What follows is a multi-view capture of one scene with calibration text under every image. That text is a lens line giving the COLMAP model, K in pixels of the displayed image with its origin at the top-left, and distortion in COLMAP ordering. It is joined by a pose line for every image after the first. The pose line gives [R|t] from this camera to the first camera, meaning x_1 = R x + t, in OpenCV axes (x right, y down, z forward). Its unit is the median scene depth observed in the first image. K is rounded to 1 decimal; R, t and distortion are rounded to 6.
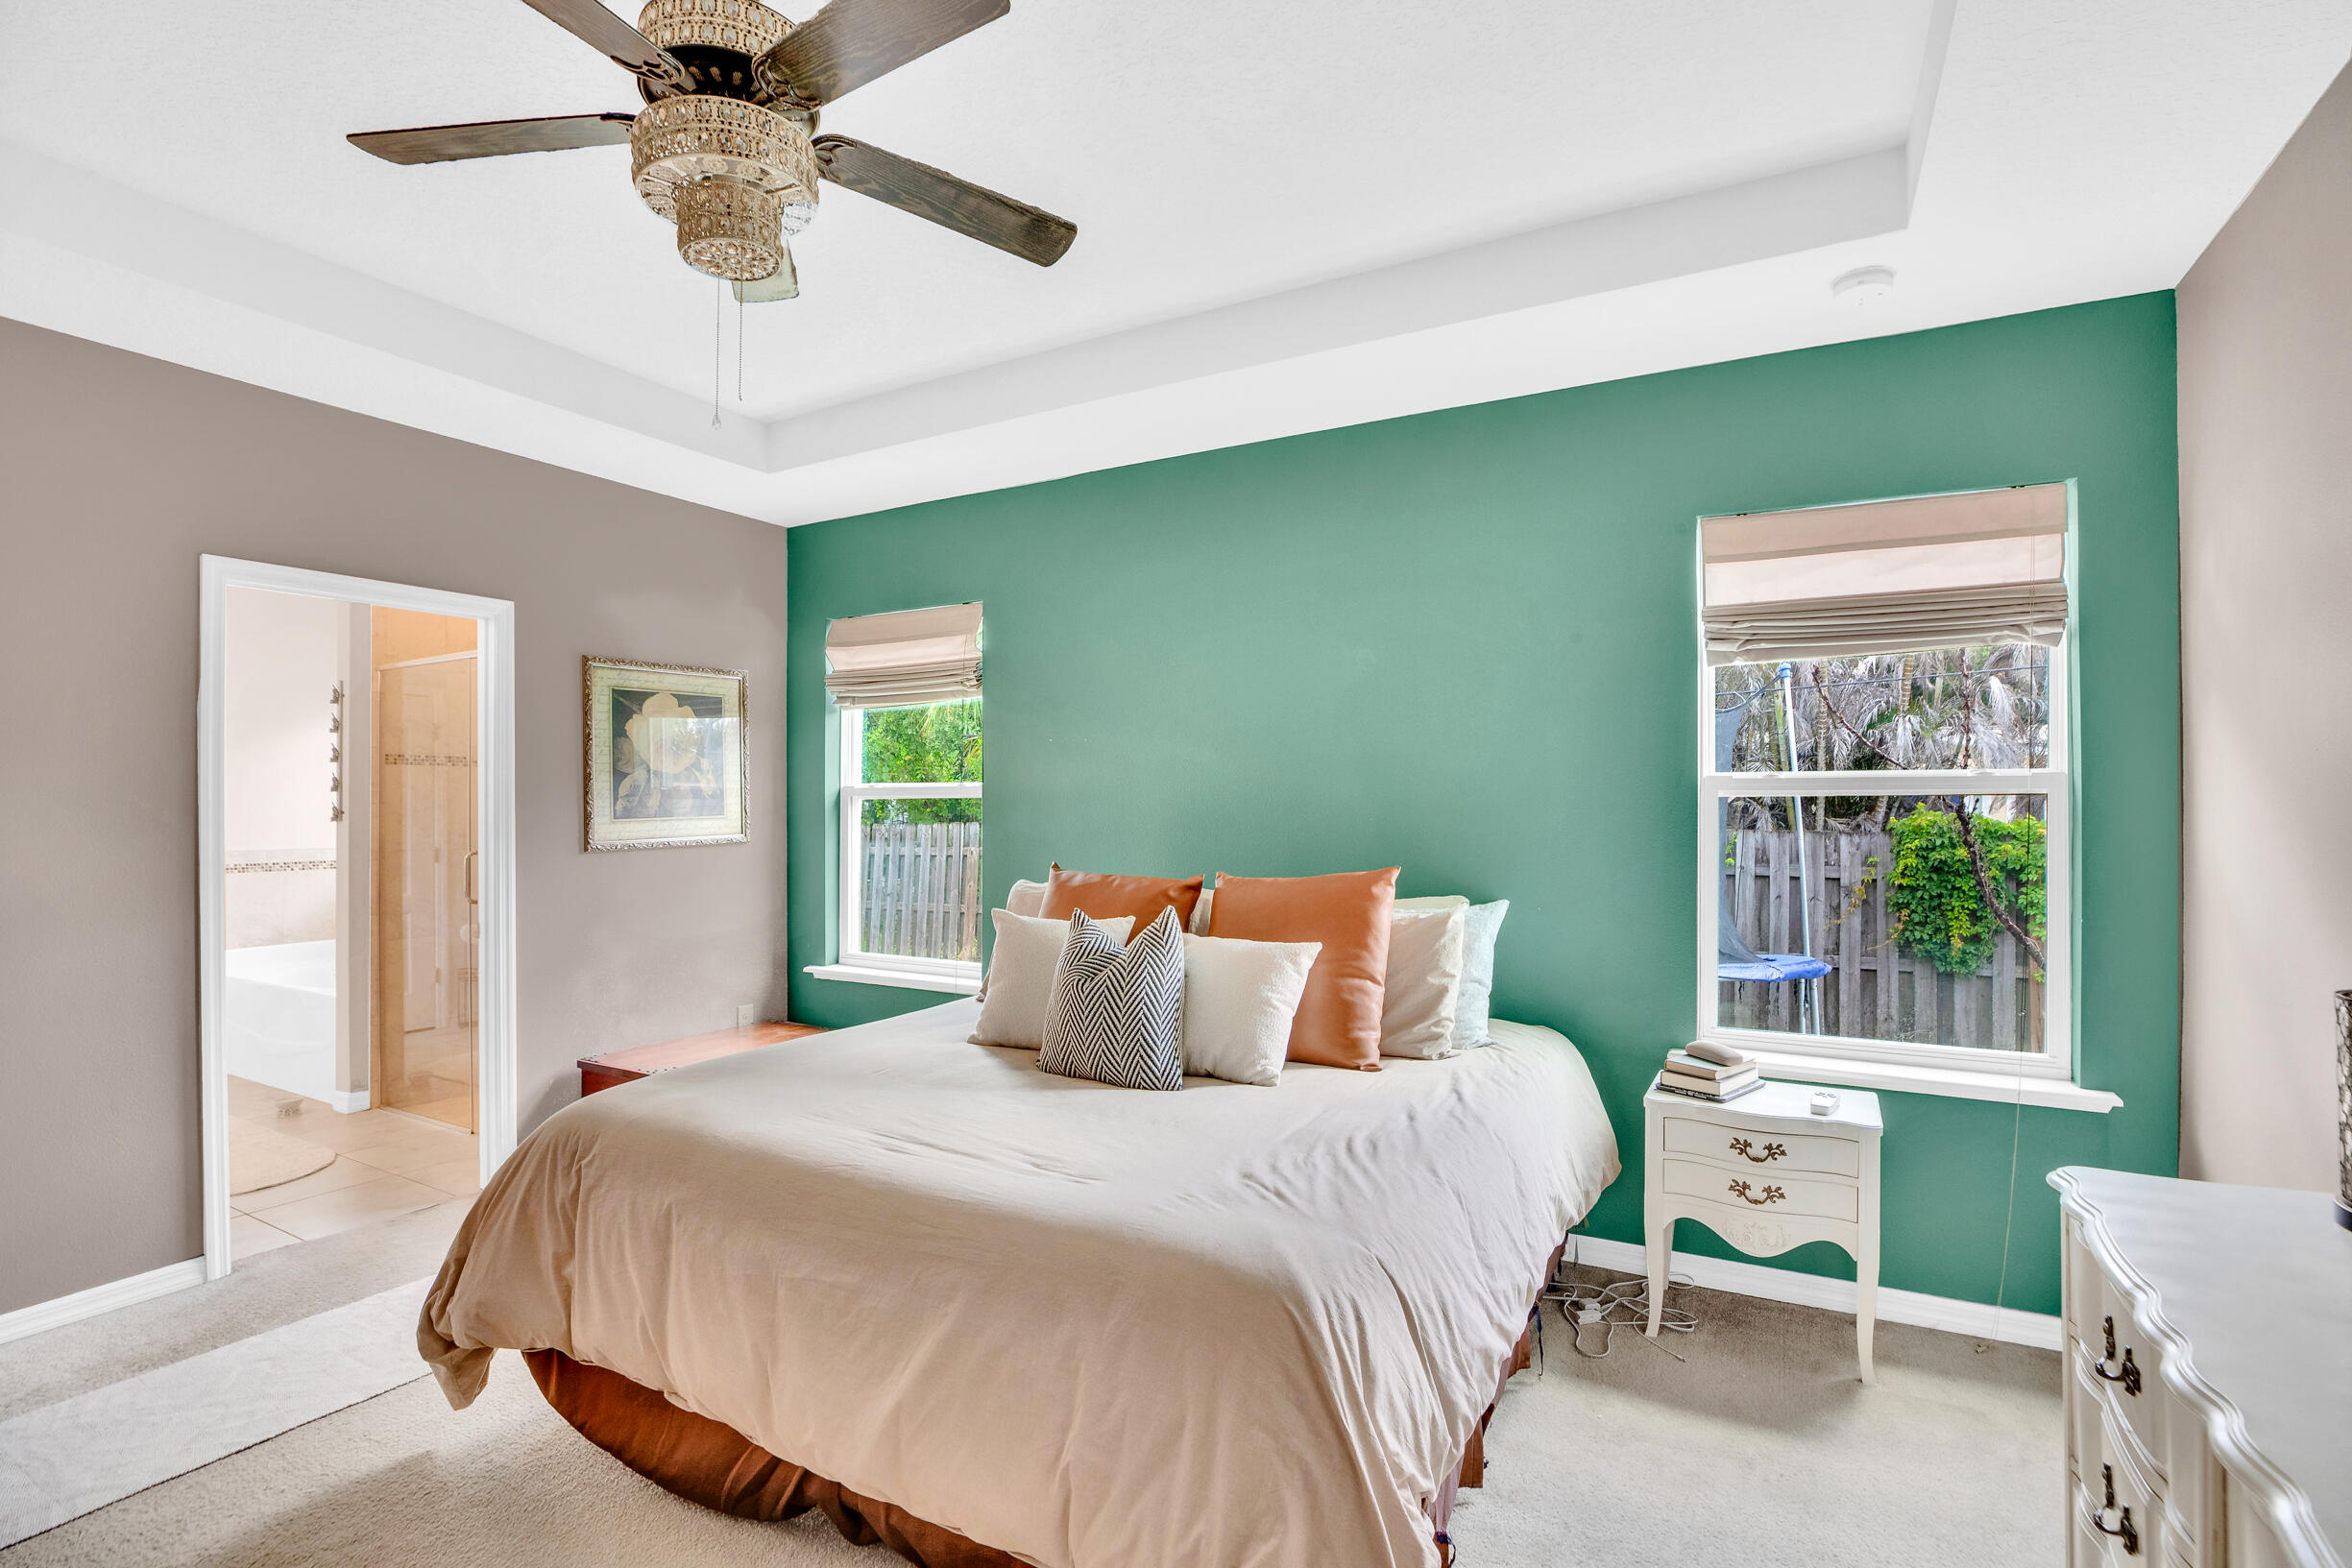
lens RADIAL K [[1081.4, 0, 1196.0], [0, 1081.4, 803.1], [0, 0, 1]] dist [-0.046100, 0.014131]
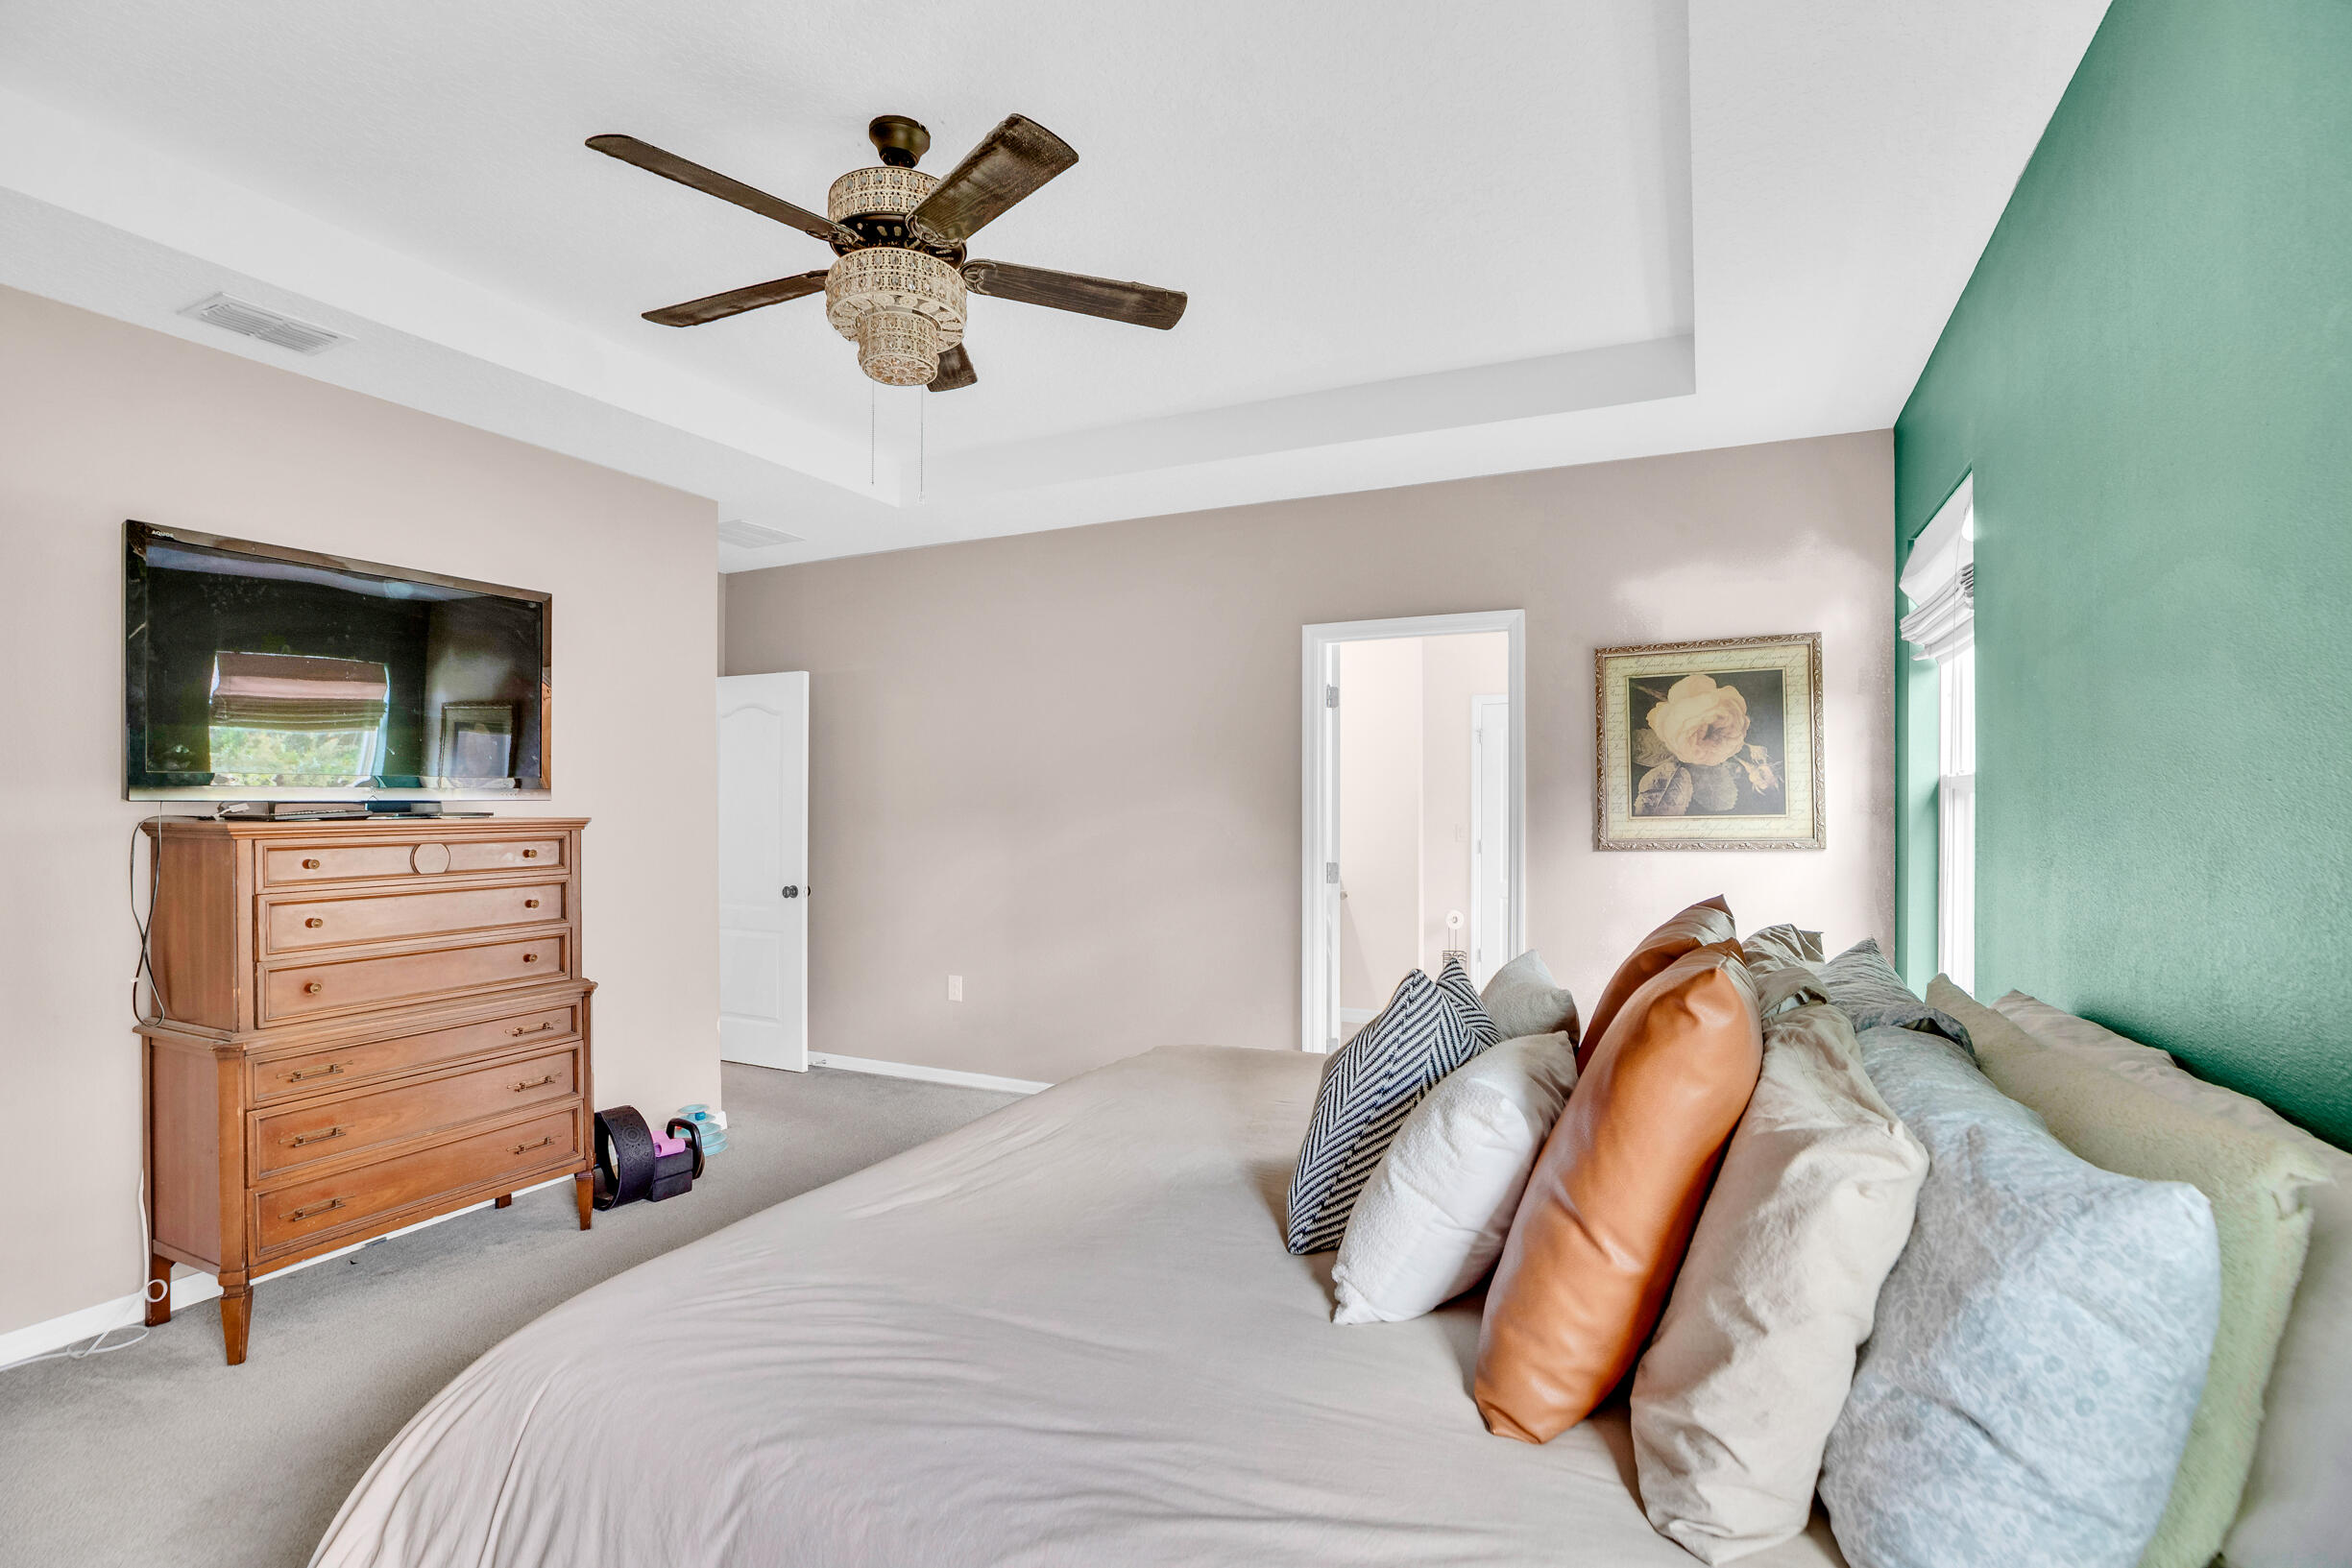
lens RADIAL K [[1081.4, 0, 1196.0], [0, 1081.4, 803.1], [0, 0, 1]] dist [-0.046100, 0.014131]
pose [[0.086004, -0.003169, -0.996290, 0.356272], [-0.004780, 0.999982, -0.003593, 0.008281], [0.996283, 0.005072, 0.085988, 0.533424]]
